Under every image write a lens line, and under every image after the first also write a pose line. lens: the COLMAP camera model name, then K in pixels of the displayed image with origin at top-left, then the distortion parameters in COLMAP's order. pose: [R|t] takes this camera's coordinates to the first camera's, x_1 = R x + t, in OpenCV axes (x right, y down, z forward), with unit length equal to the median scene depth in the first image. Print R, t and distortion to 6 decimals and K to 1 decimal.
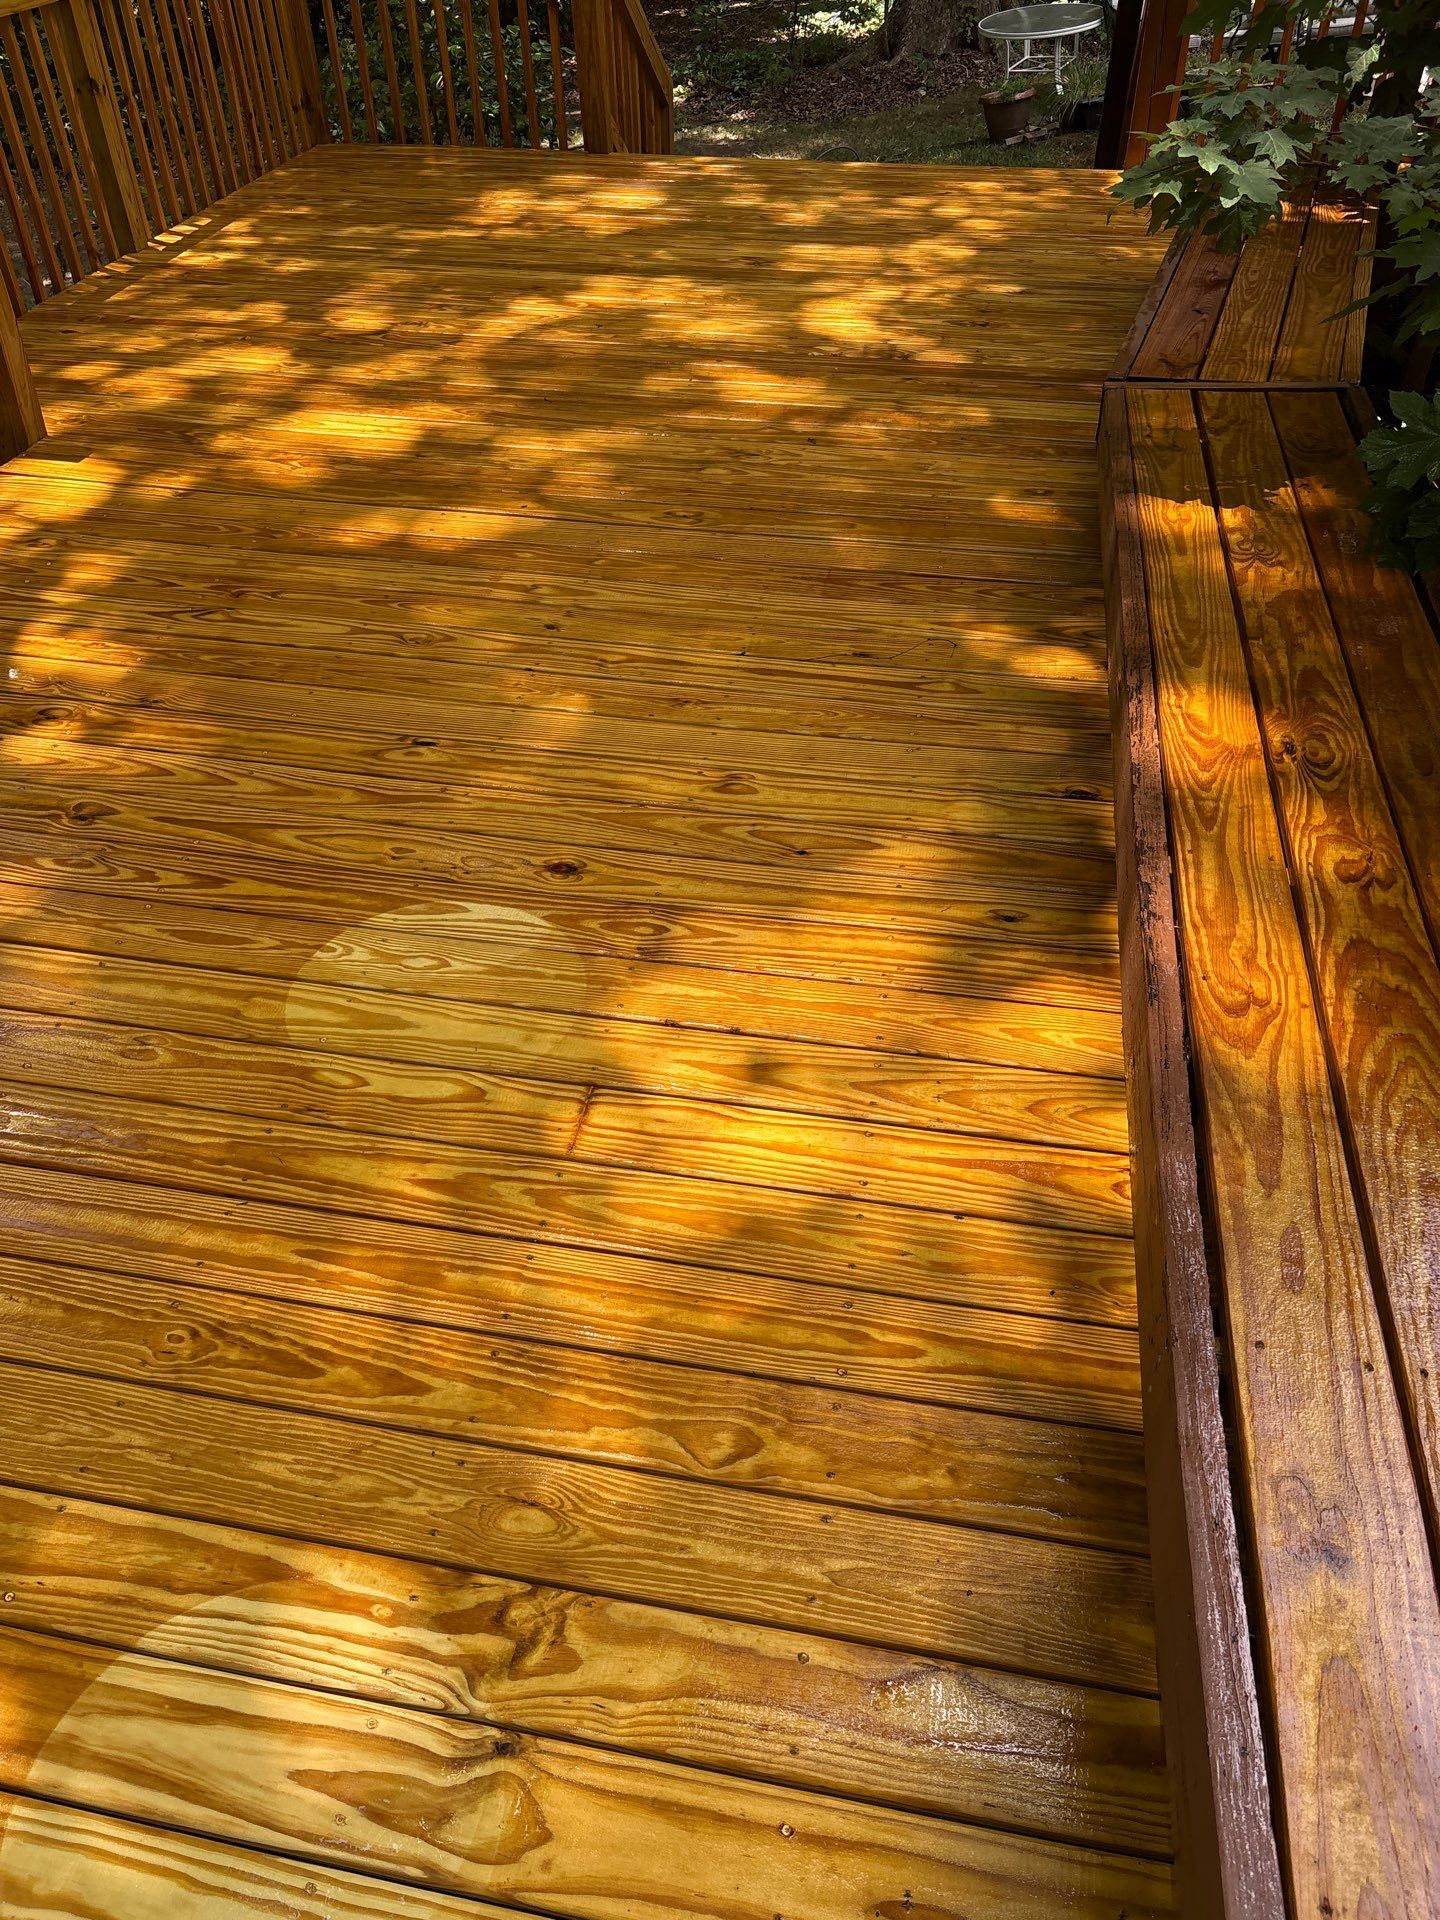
lens RADIAL K [[1468.0, 0, 708.3], [0, 1468.0, 941.5], [0, 0, 1]] dist [0.051064, -0.060932]
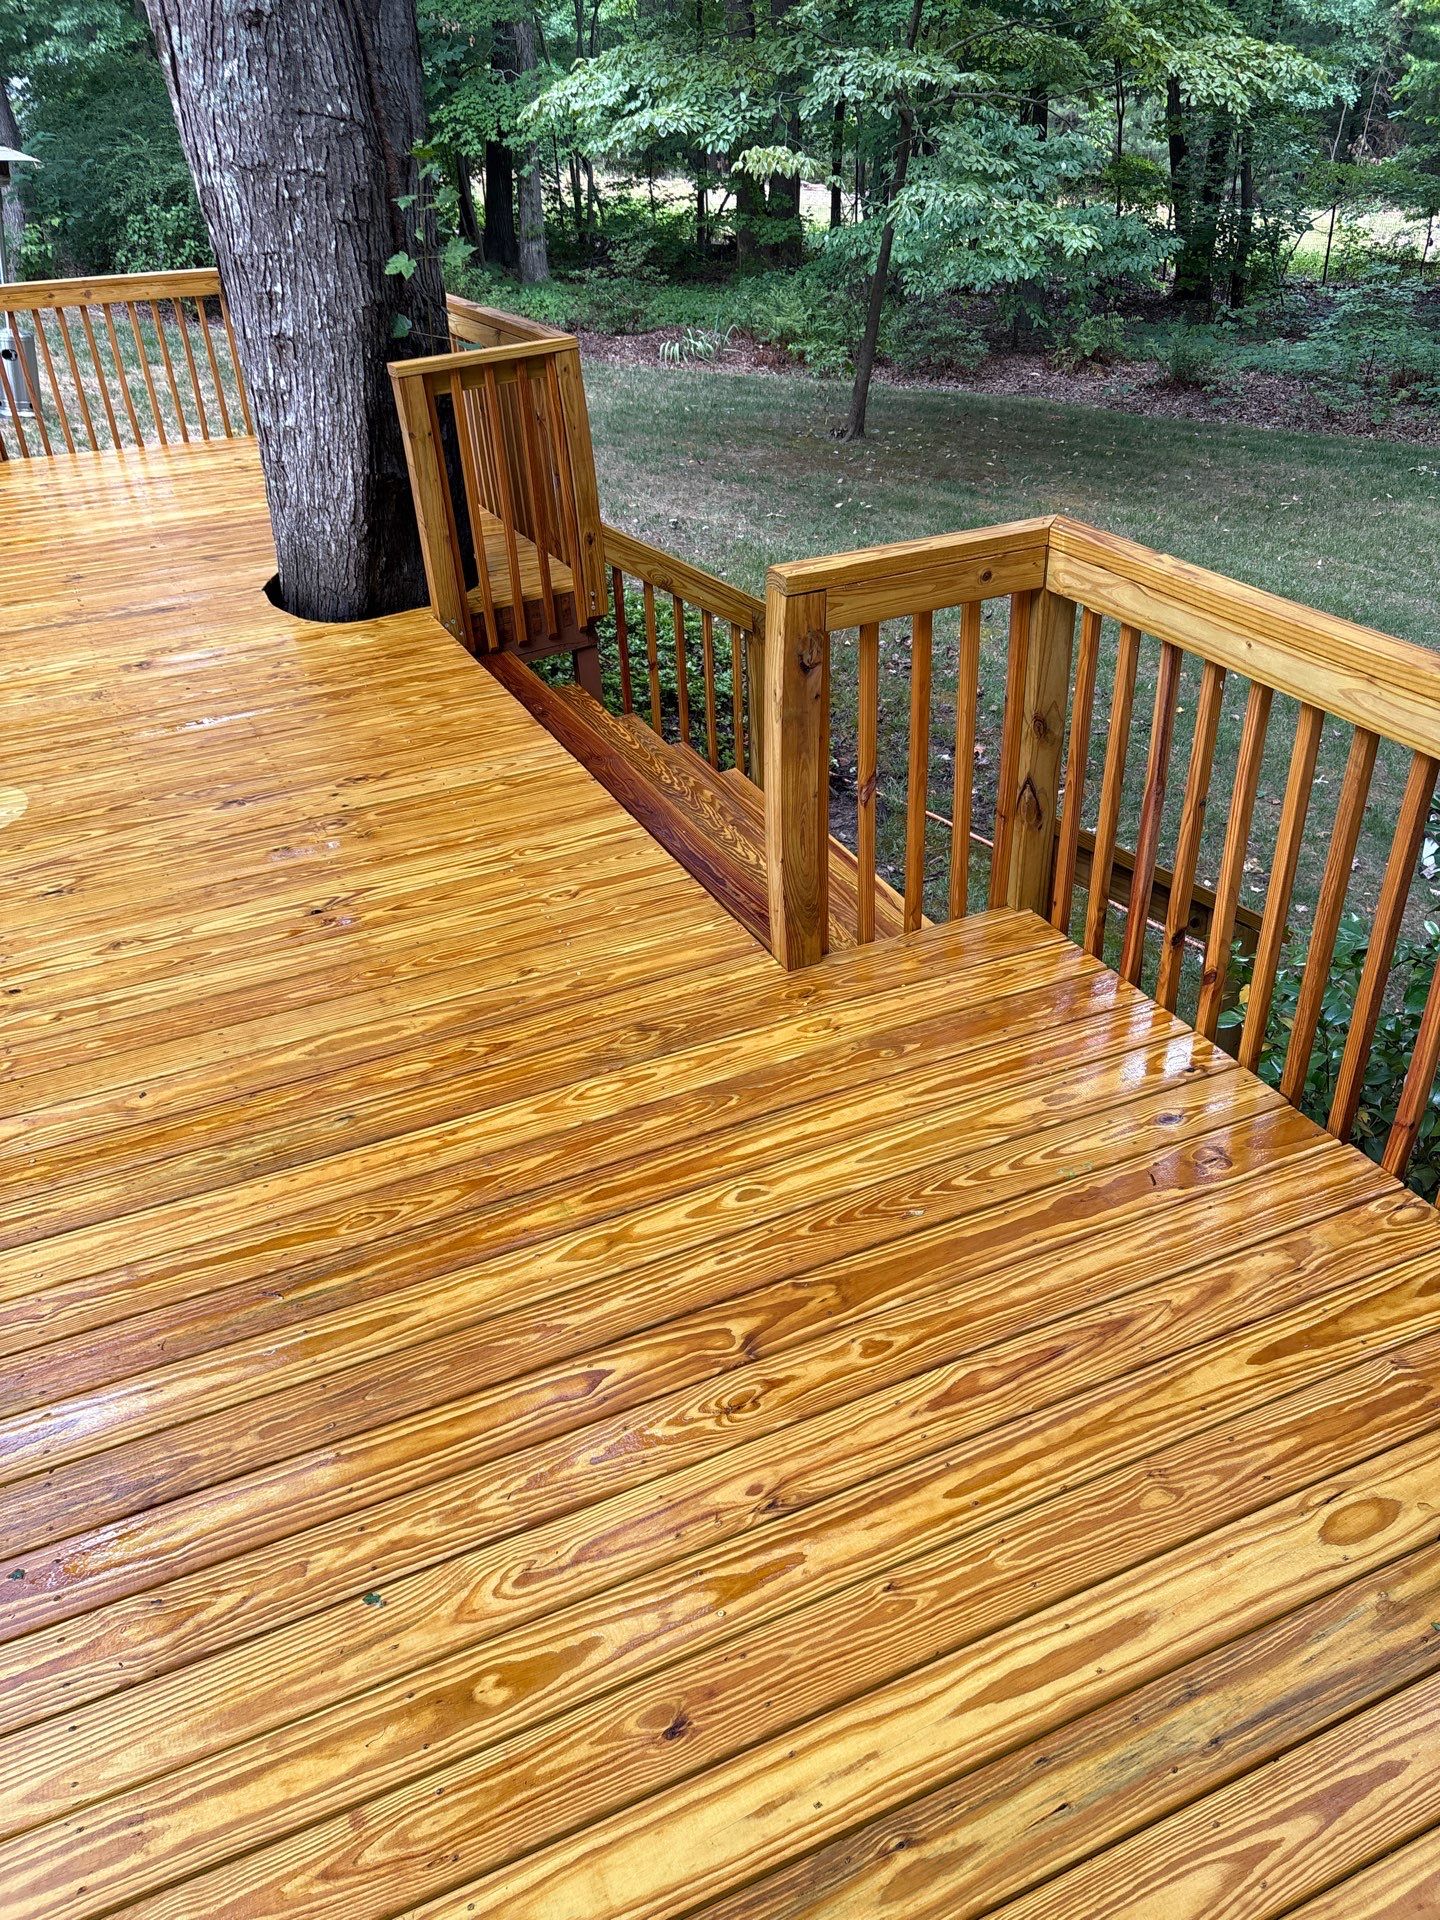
lens RADIAL K [[1368.4, 0, 728.1], [0, 1368.4, 994.1], [0, 0, 1]] dist [0.008575, -0.040339]
pose [[-0.800371, 0.363443, -0.476776, -0.072545], [-0.350829, 0.360940, 0.864084, -1.982998], [0.486133, 0.858855, -0.161380, 2.205581]]
